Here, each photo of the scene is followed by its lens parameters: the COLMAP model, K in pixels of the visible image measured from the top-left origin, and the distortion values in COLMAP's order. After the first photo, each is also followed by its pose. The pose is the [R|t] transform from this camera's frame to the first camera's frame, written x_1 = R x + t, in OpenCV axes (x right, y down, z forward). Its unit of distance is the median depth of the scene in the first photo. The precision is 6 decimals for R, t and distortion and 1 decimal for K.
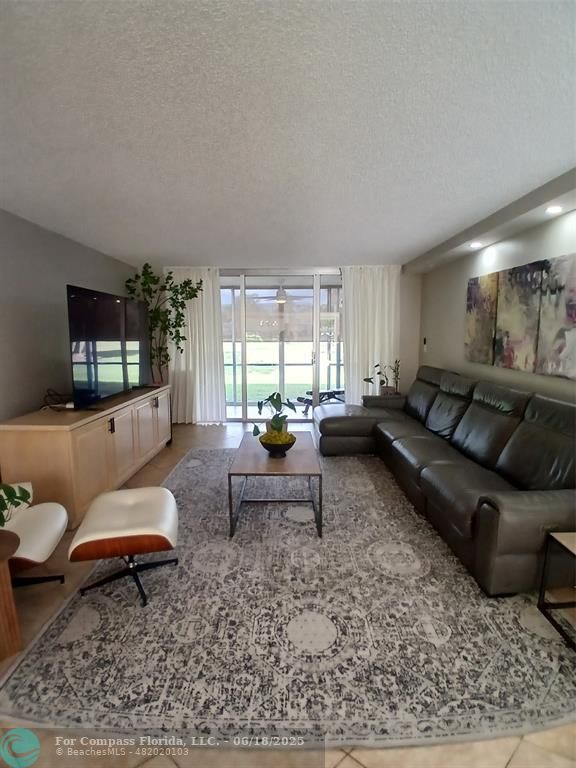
lens RADIAL K [[381.3, 0, 272.0], [0, 381.3, 375.7], [0, 0, 1]] dist [-0.013478, -0.034042]
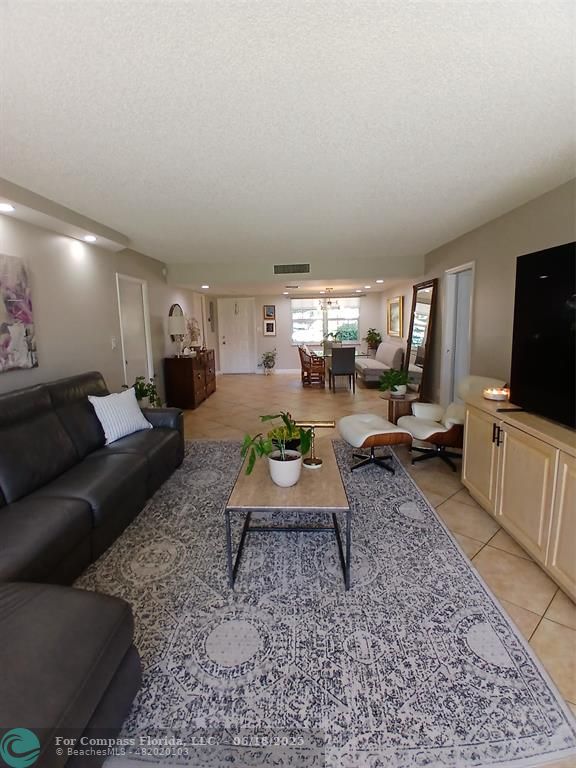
lens RADIAL K [[376.1, 0, 273.3], [0, 376.1, 383.8], [0, 0, 1]] dist [-0.044134, -0.001533]
pose [[-0.998980, 0.022632, 0.039072, -0.002958], [0.032493, 0.961176, 0.274016, -0.209206], [-0.031354, 0.275006, -0.960931, 1.902656]]
